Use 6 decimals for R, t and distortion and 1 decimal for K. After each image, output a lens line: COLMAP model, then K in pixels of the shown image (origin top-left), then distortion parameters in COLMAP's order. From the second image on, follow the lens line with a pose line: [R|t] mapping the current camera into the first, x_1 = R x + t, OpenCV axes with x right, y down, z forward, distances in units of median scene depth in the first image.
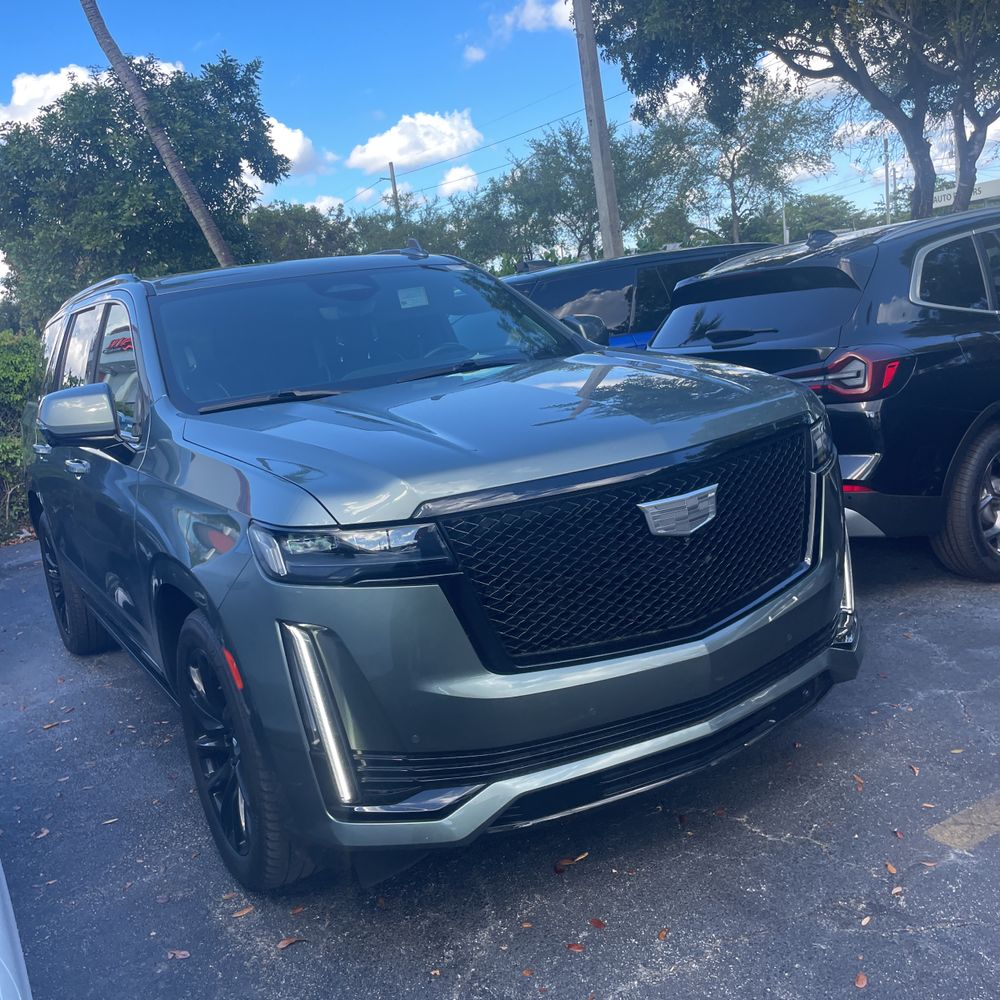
lens RADIAL K [[1064.9, 0, 528.2], [0, 1064.9, 496.9], [0, 0, 1]] dist [0.088624, -0.113040]
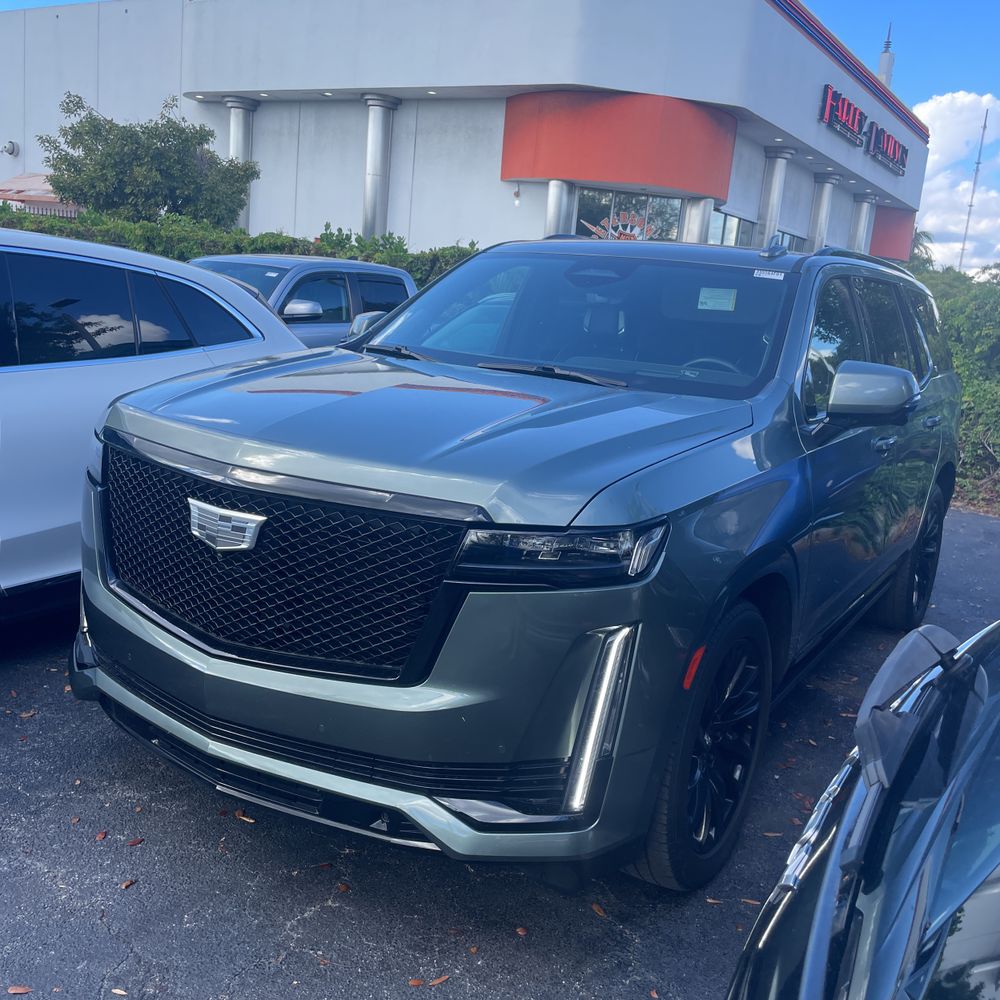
lens RADIAL K [[1071.2, 0, 488.9], [0, 1071.2, 501.2], [0, 0, 1]] dist [0.075168, -0.099282]
pose [[0.389015, 0.338550, -0.856768, 0.788196], [-0.295887, 0.926666, 0.231822, -0.225117], [0.872421, 0.163324, 0.460660, 0.557760]]
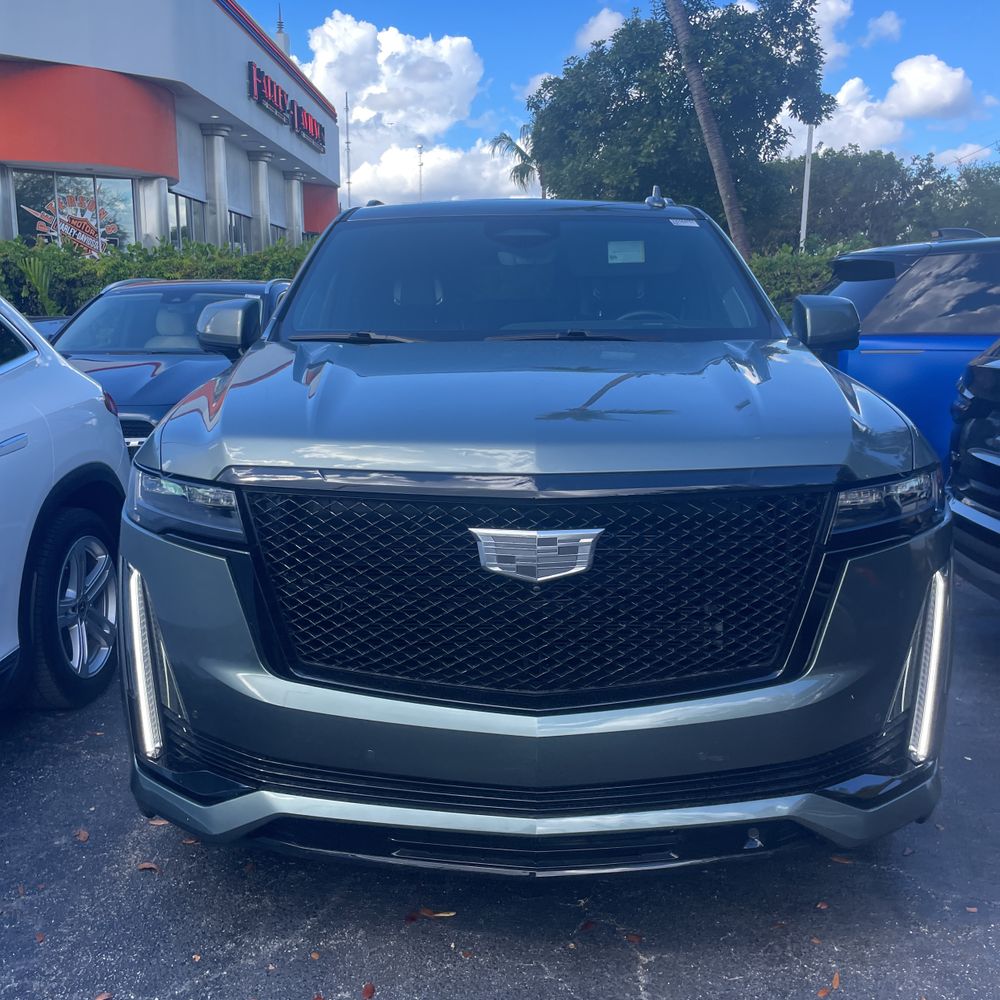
lens RADIAL K [[1071.2, 0, 488.9], [0, 1071.2, 501.2], [0, 0, 1]] dist [0.075168, -0.099282]
pose [[0.823514, 0.228664, -0.519170, 0.378964], [-0.202072, 0.973377, 0.108187, -0.073557], [0.530087, 0.015817, 0.847796, 0.233995]]
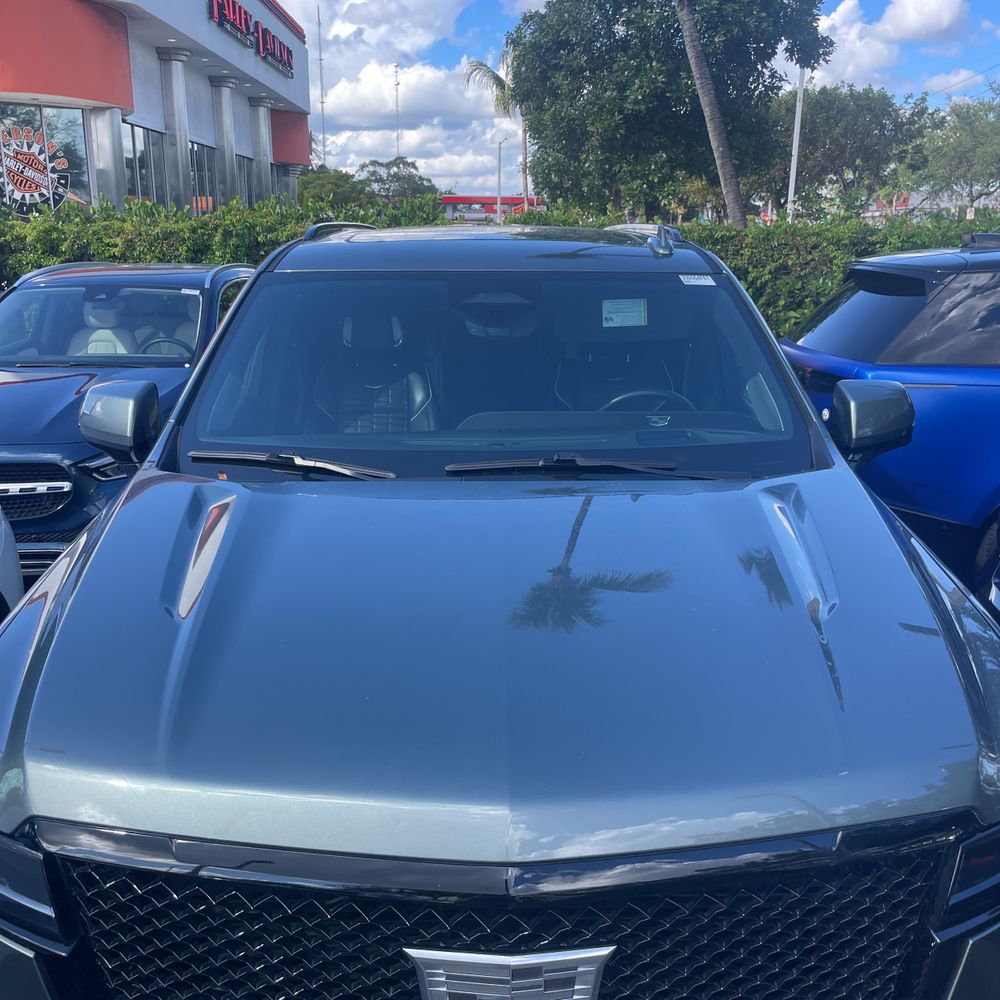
lens RADIAL K [[1053.4, 0, 514.0], [0, 1053.4, 501.4], [0, 0, 1]] dist [0.078772, -0.107835]
pose [[0.844375, 0.265545, -0.465314, 0.234807], [-0.206929, 0.962771, 0.173932, -0.213318], [0.494177, -0.050577, 0.867889, 0.428082]]
